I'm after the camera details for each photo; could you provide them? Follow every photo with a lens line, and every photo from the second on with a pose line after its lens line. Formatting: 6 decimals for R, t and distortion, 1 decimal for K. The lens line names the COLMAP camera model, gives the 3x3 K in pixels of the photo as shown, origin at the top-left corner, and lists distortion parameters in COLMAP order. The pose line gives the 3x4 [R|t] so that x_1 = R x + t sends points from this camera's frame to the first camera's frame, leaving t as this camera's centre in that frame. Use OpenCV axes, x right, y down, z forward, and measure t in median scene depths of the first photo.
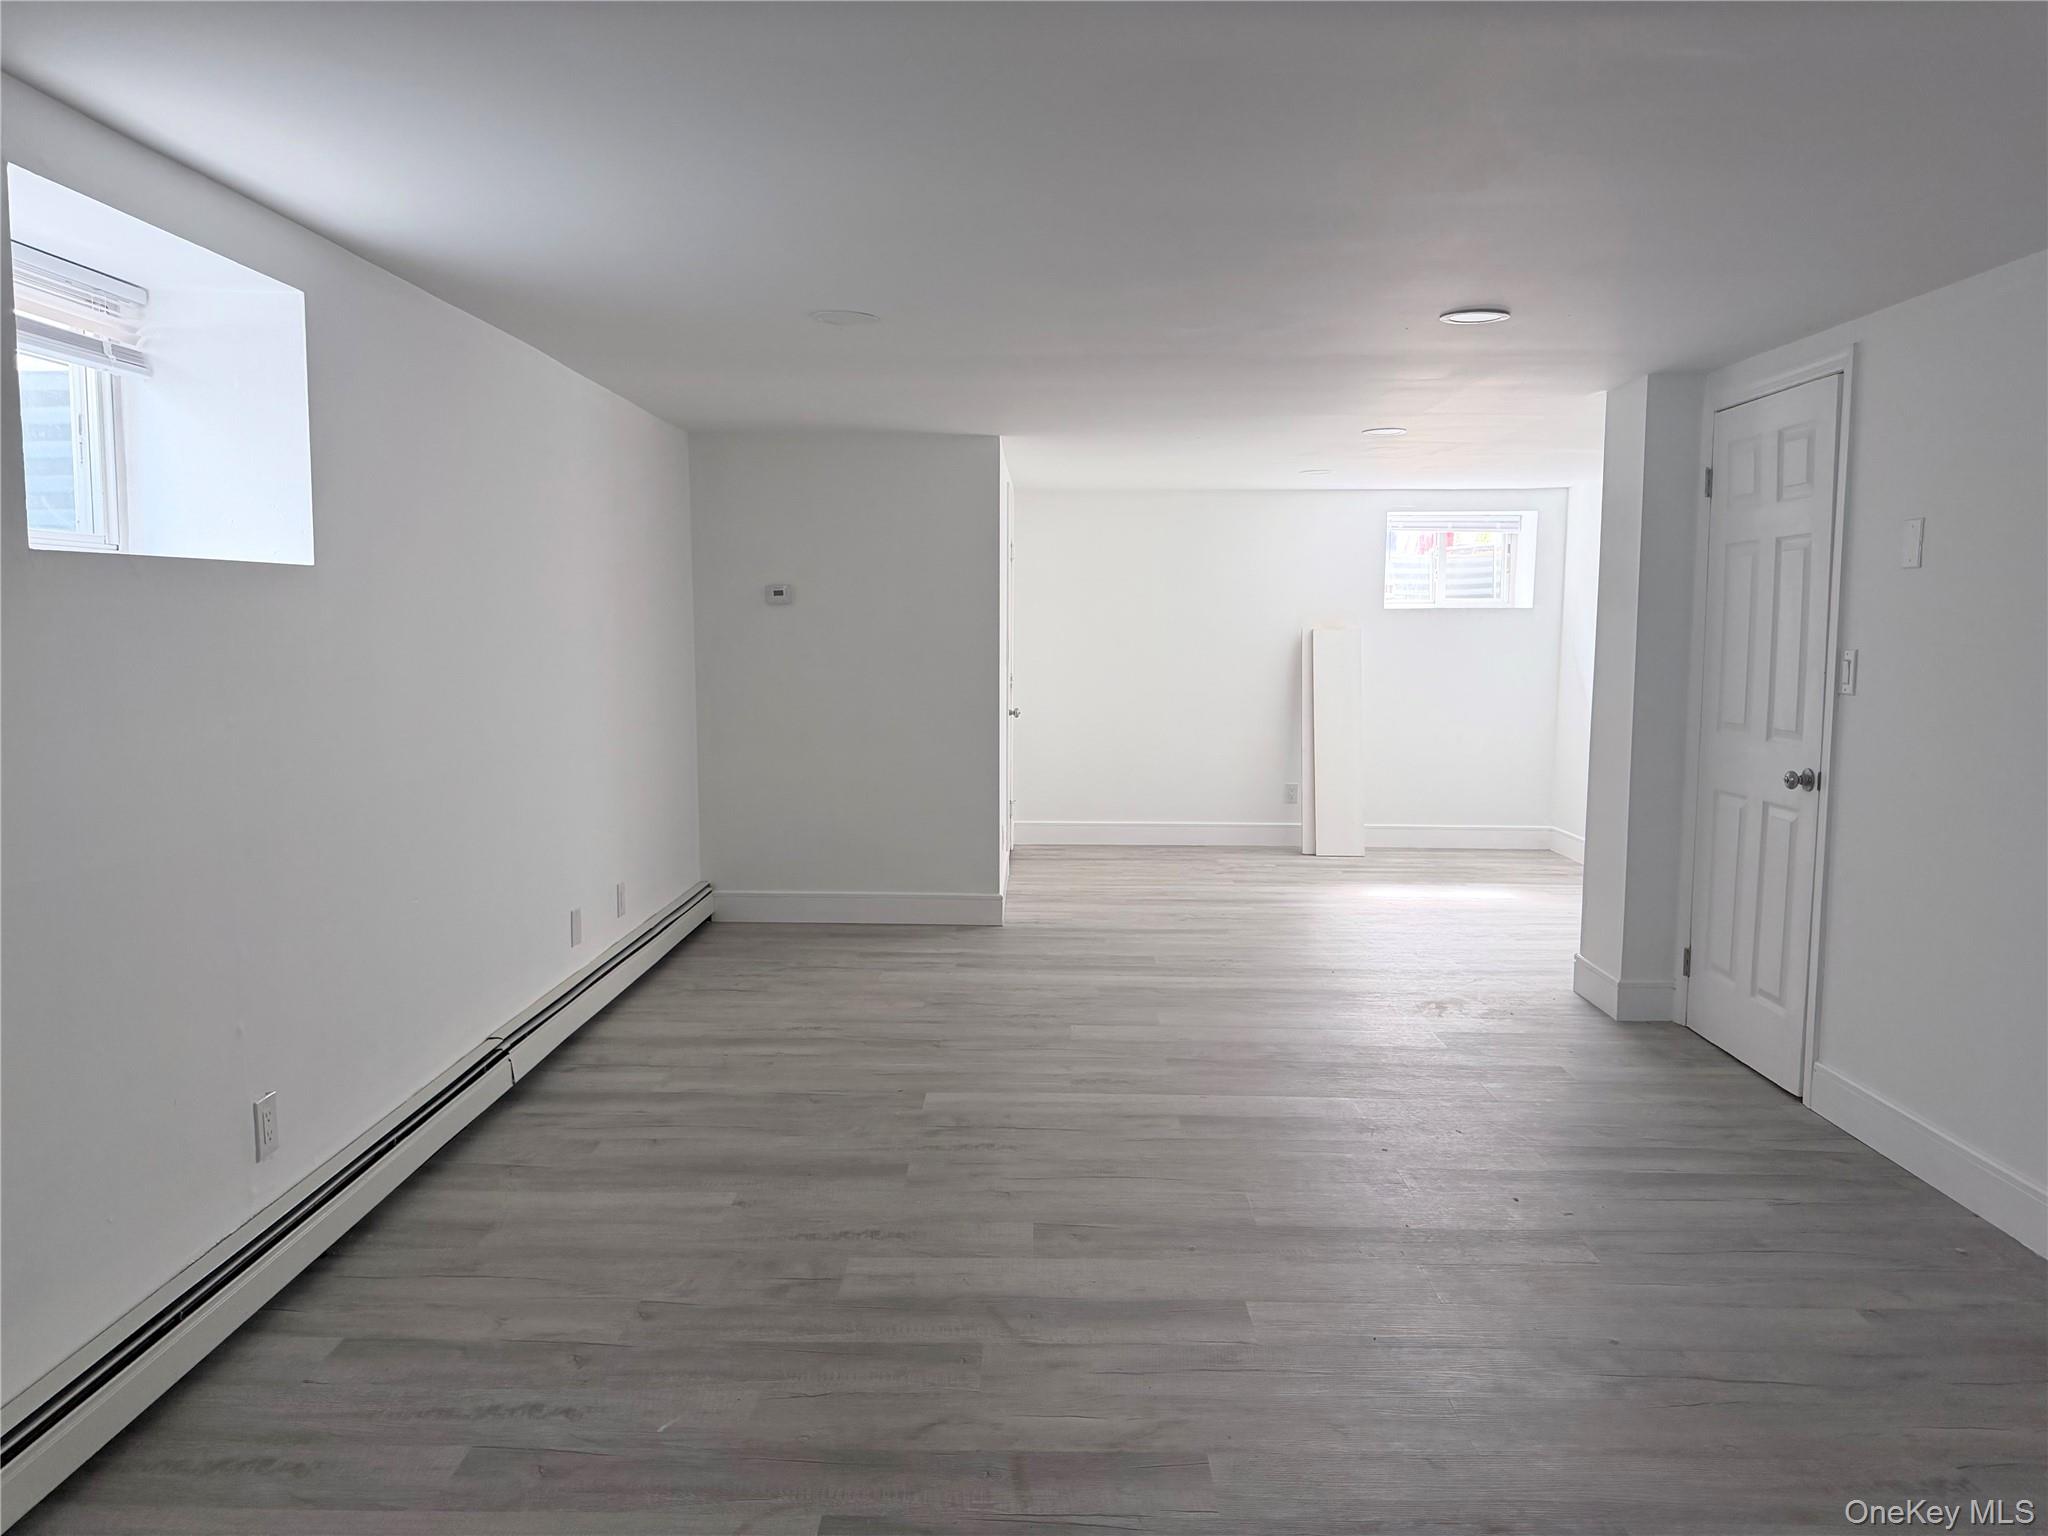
lens RADIAL K [[1422.1, 0, 1024.0], [0, 1422.1, 768.0], [0, 0, 1]] dist [0.051497, -0.000969]
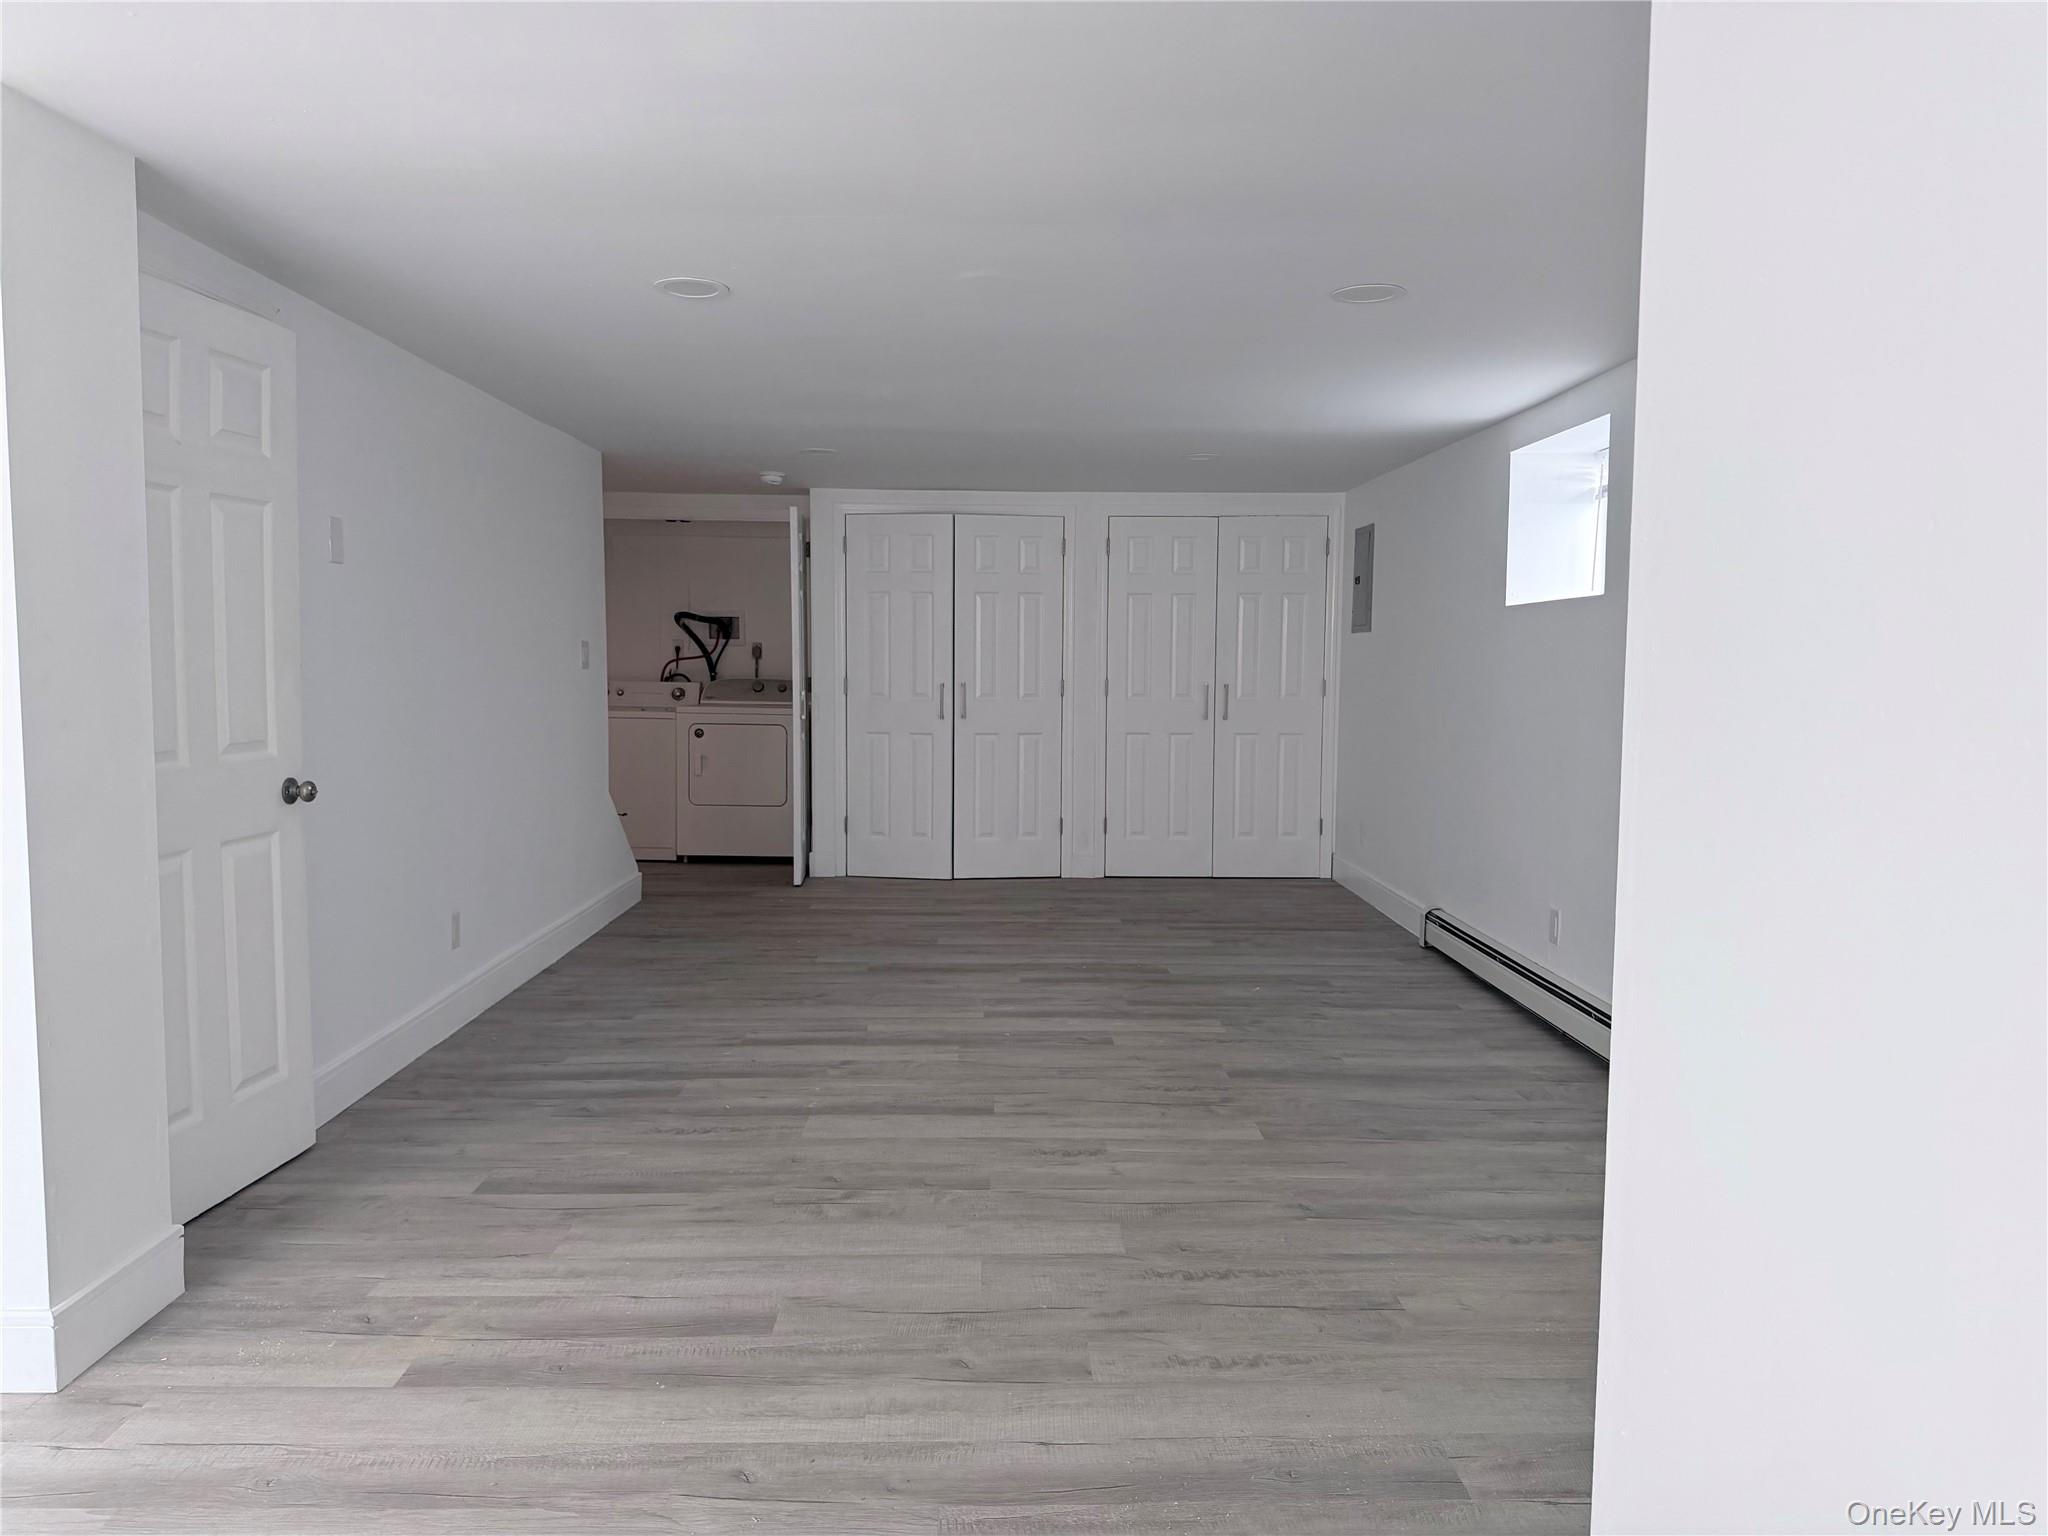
lens RADIAL K [[1422.1, 0, 1024.0], [0, 1422.1, 768.0], [0, 0, 1]] dist [0.051497, -0.000969]
pose [[-0.999276, -0.008924, -0.036976, 0.132862], [-0.015497, 0.983270, 0.181495, -0.185255], [0.034738, 0.181937, -0.982696, 2.048651]]
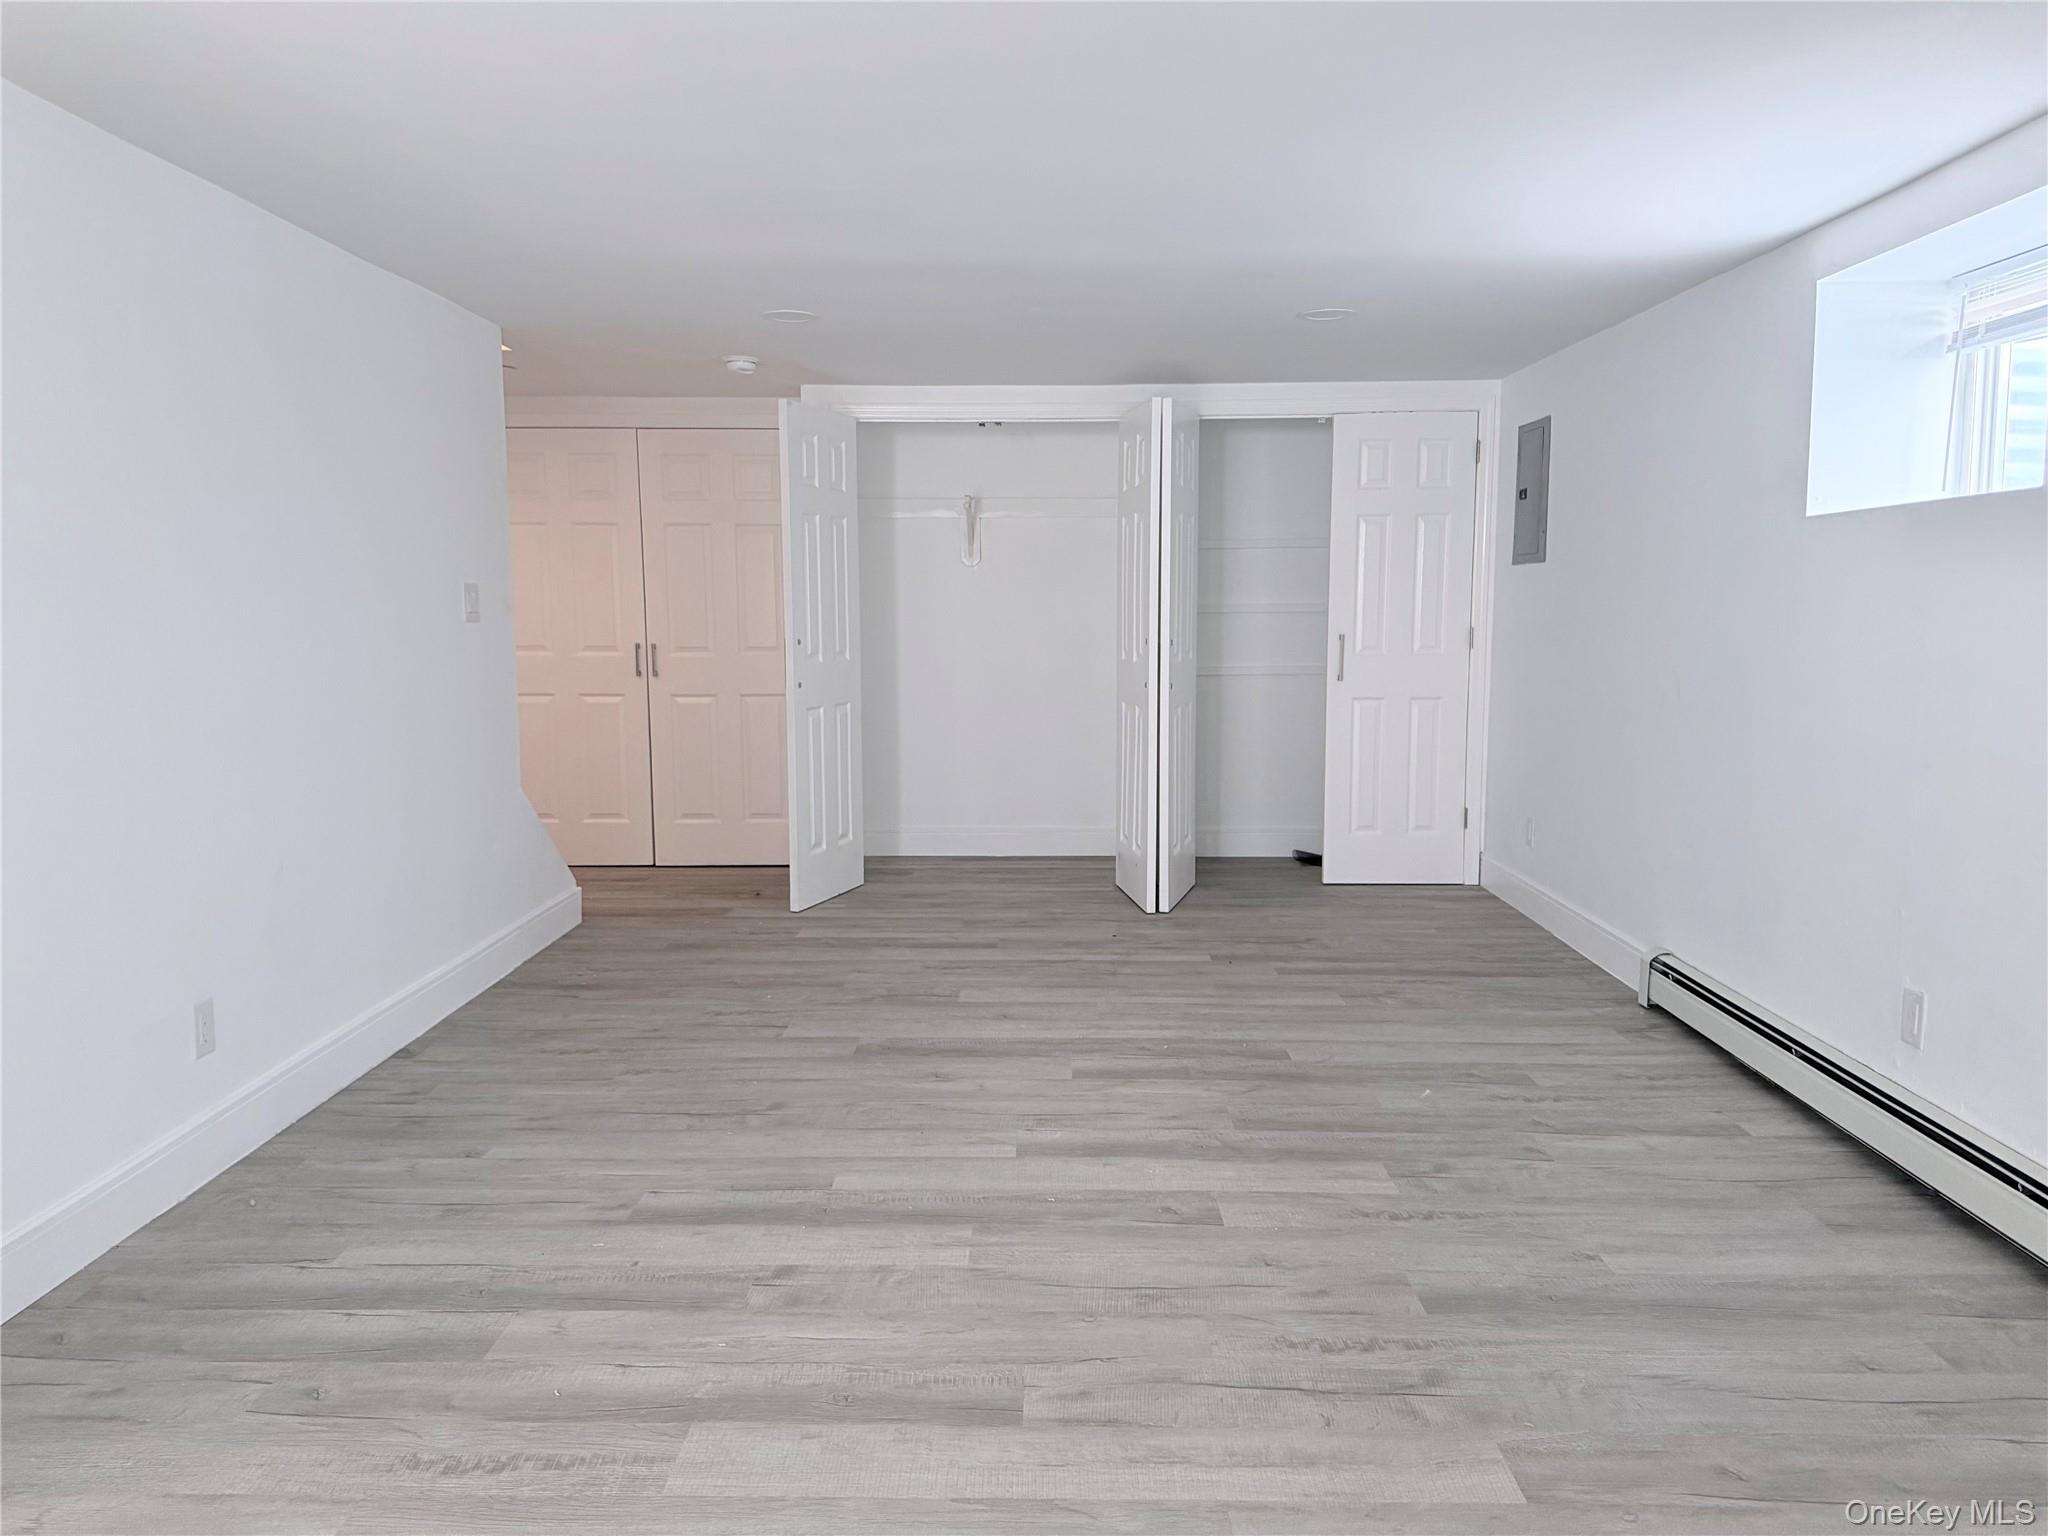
lens RADIAL K [[1448.4, 0, 1036.6], [0, 1448.4, 747.0], [0, 0, 1]] dist [0.042317, -0.056547]
pose [[-0.999981, -0.002659, -0.005560, 0.111939], [-0.003731, 0.979233, 0.202702, -0.135102], [0.004905, 0.202719, -0.979225, 1.588580]]
